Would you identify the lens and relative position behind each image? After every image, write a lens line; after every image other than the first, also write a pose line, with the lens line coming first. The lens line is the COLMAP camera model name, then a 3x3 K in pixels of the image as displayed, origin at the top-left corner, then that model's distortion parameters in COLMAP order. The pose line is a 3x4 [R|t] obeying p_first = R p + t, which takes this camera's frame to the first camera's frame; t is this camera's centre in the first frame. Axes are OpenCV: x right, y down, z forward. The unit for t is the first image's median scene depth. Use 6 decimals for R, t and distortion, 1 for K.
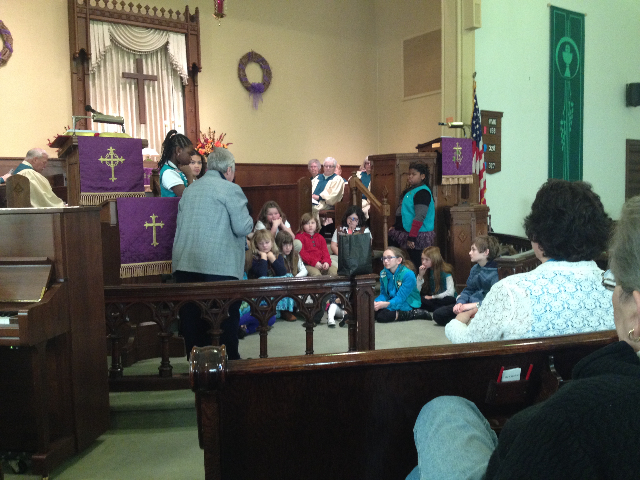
lens RADIAL K [[636.4, 0, 335.8], [0, 636.4, 241.4], [0, 0, 1]] dist [0.173901, -0.380843]
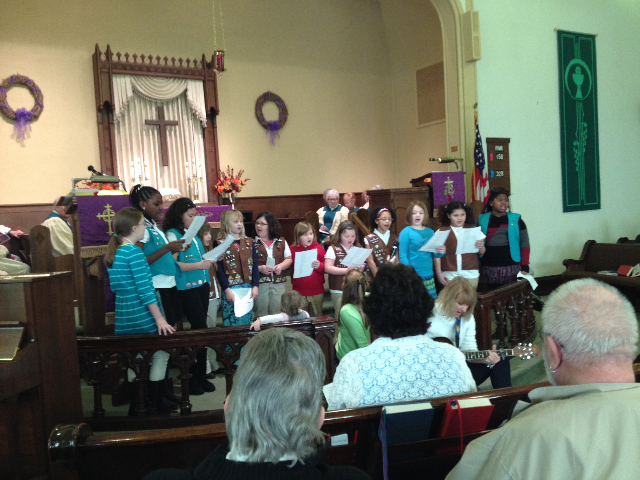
lens RADIAL K [[633.6, 0, 339.3], [0, 633.6, 240.1], [0, 0, 1]] dist [0.185823, -0.404805]
pose [[0.995239, -0.030952, -0.092418, 0.089435], [0.029289, 0.999385, -0.019293, -0.030699], [0.092958, 0.016494, 0.995533, -0.038794]]
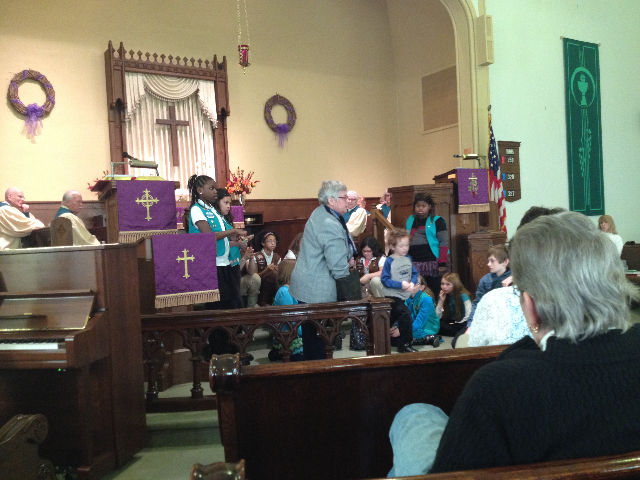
lens RADIAL K [[636.4, 0, 335.8], [0, 636.4, 241.4], [0, 0, 1]] dist [0.173901, -0.380843]
pose [[0.998276, -0.029869, -0.050527, 0.014443], [0.027210, 0.998249, -0.052524, 0.004721], [0.052008, 0.051058, 0.997341, -0.037761]]
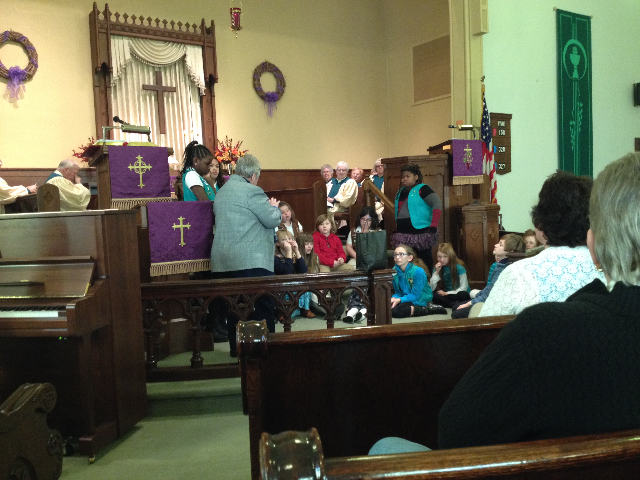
lens RADIAL K [[636.4, 0, 335.8], [0, 636.4, 241.4], [0, 0, 1]] dist [0.173901, -0.380843]
pose [[0.999623, -0.019499, -0.019329, -0.004536], [0.019302, 0.999760, -0.010354, 0.007391], [0.019526, 0.009977, 0.999760, -0.029470]]
